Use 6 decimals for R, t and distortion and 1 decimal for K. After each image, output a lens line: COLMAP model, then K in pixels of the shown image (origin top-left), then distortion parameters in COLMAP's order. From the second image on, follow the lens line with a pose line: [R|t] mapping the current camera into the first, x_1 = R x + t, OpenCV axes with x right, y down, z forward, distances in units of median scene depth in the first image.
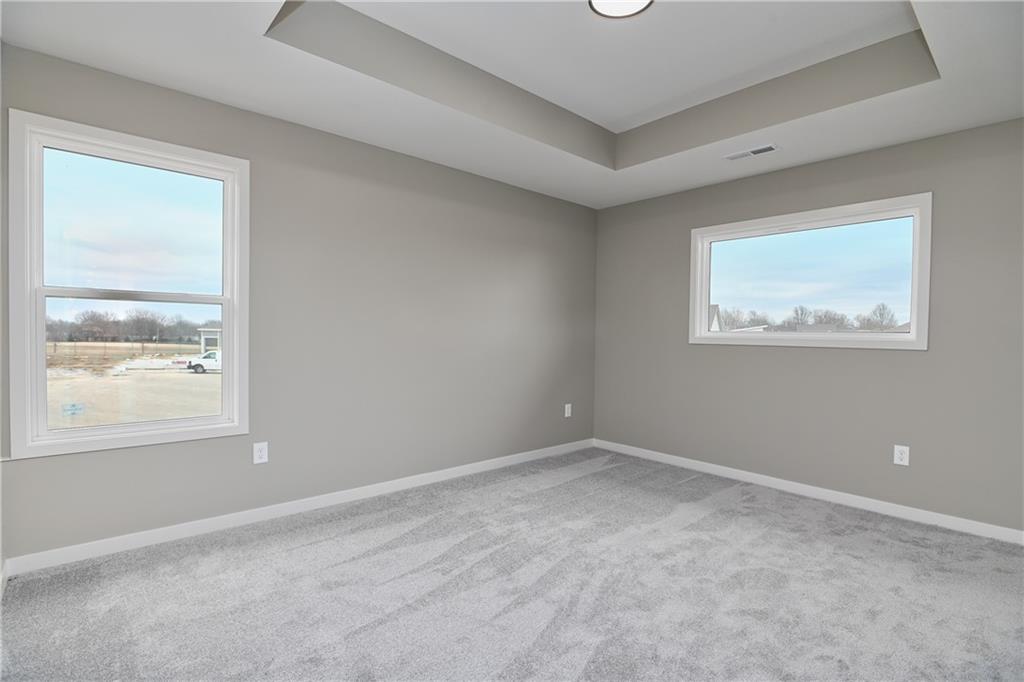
lens RADIAL K [[491.4, 0, 512.0], [0, 491.4, 341.0], [0, 0, 1]] dist [0.000119, 0.000381]
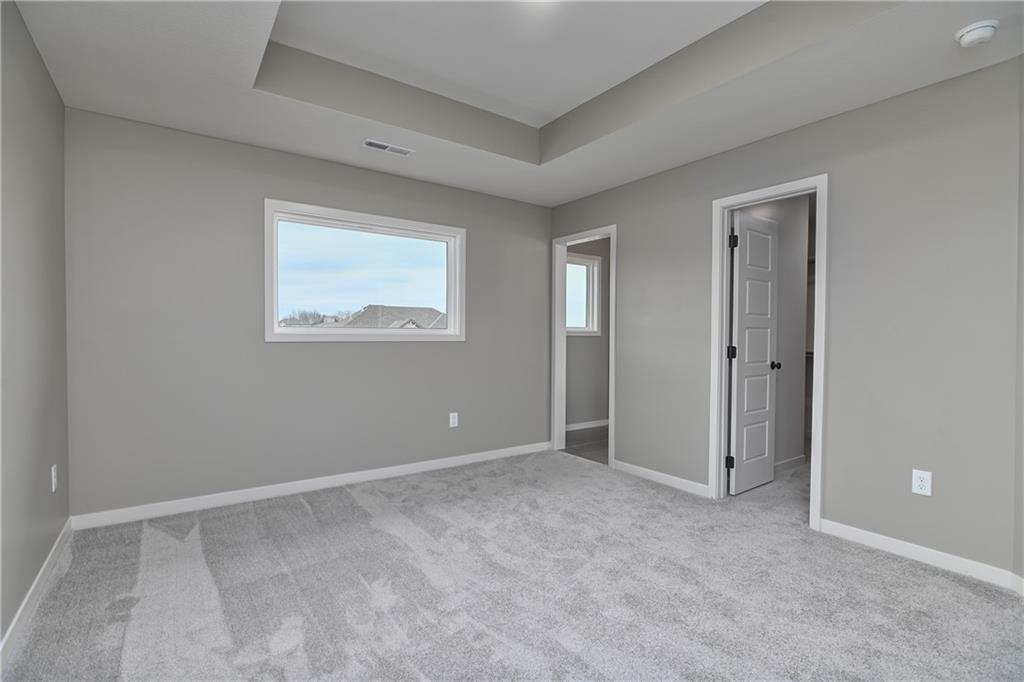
lens RADIAL K [[489.0, 0, 512.0], [0, 489.0, 341.0], [0, 0, 1]] dist [-0.000722, 0.000056]
pose [[0.127651, -0.029601, 0.991377, -0.487714], [0.018943, 0.999445, 0.027402, -0.013025], [-0.991638, 0.015281, 0.128141, 0.657433]]
